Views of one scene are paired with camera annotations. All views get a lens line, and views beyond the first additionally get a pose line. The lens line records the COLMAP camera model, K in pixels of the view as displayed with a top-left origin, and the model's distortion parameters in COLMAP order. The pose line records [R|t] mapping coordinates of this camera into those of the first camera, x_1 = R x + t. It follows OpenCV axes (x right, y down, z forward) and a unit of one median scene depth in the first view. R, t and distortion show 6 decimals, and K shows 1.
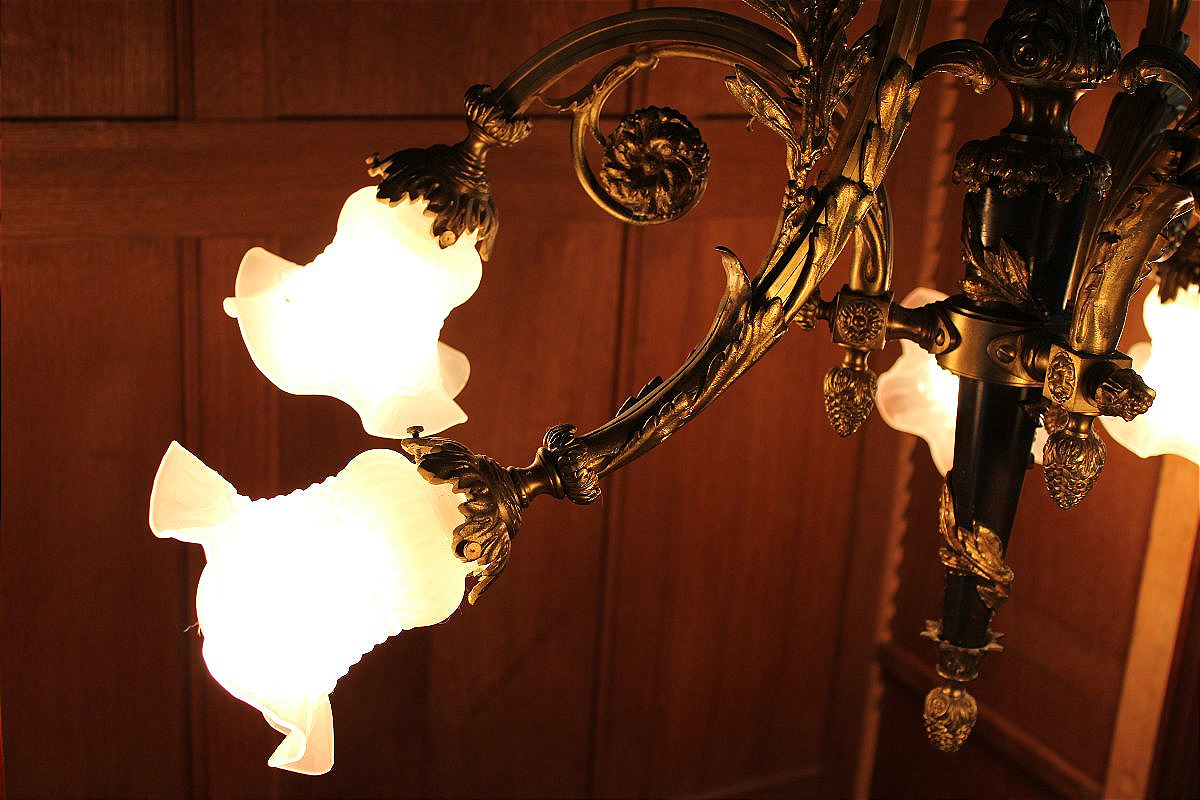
lens RADIAL K [[1538.4, 0, 601.7], [0, 1538.4, 395.9], [0, 0, 1]] dist [-0.056514, 0.000000]
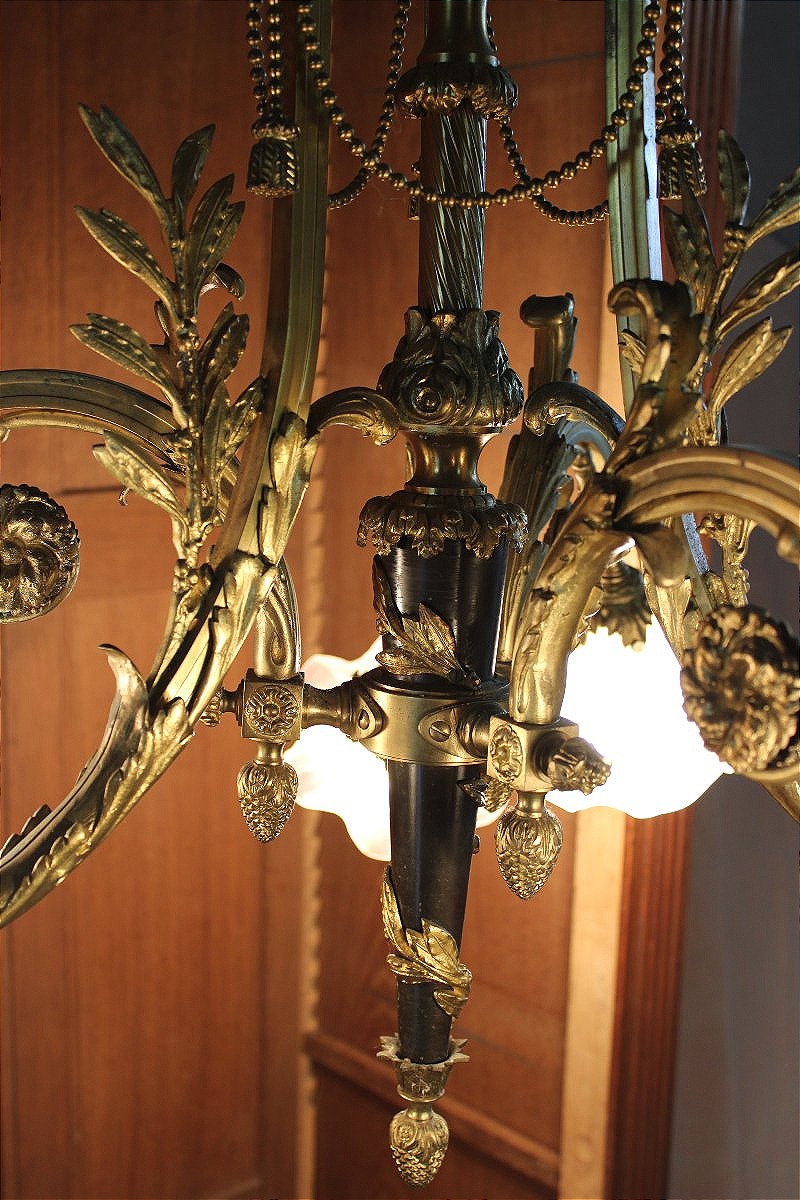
lens RADIAL K [[1538.4, 0, 407.1], [0, 1538.4, 607.3], [0, 0, 1]] dist [-0.056514, 0.000000]
pose [[0.955120, -0.087271, 0.283070, -0.001260], [0.113802, 0.990386, -0.078646, -0.030734], [-0.273485, 0.107330, 0.955869, 0.141947]]
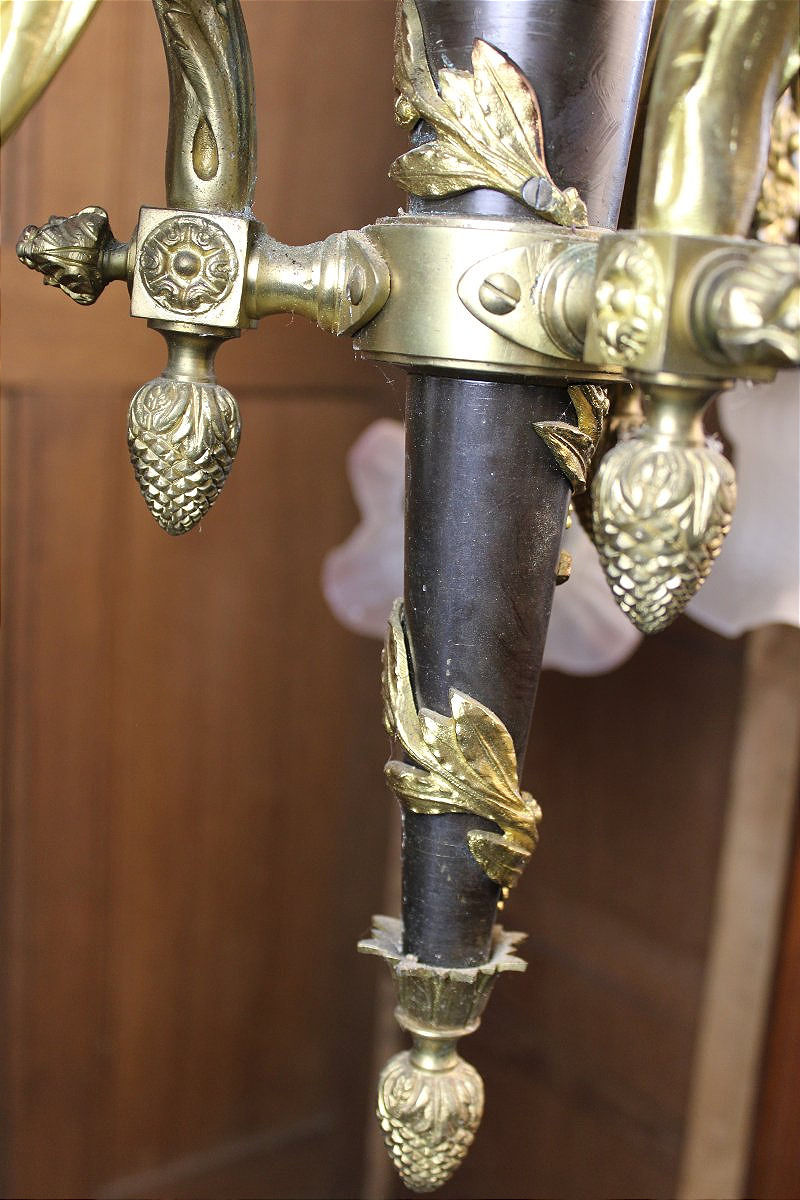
lens RADIAL K [[1555.2, 0, 397.2], [0, 1555.2, 599.6], [0, 0, 1]] dist [-0.077372, 0.000000]
pose [[0.984021, -0.030112, 0.175490, 0.150283], [0.043117, 0.996560, -0.070775, 0.089599], [-0.172756, 0.077211, 0.981934, 0.558551]]
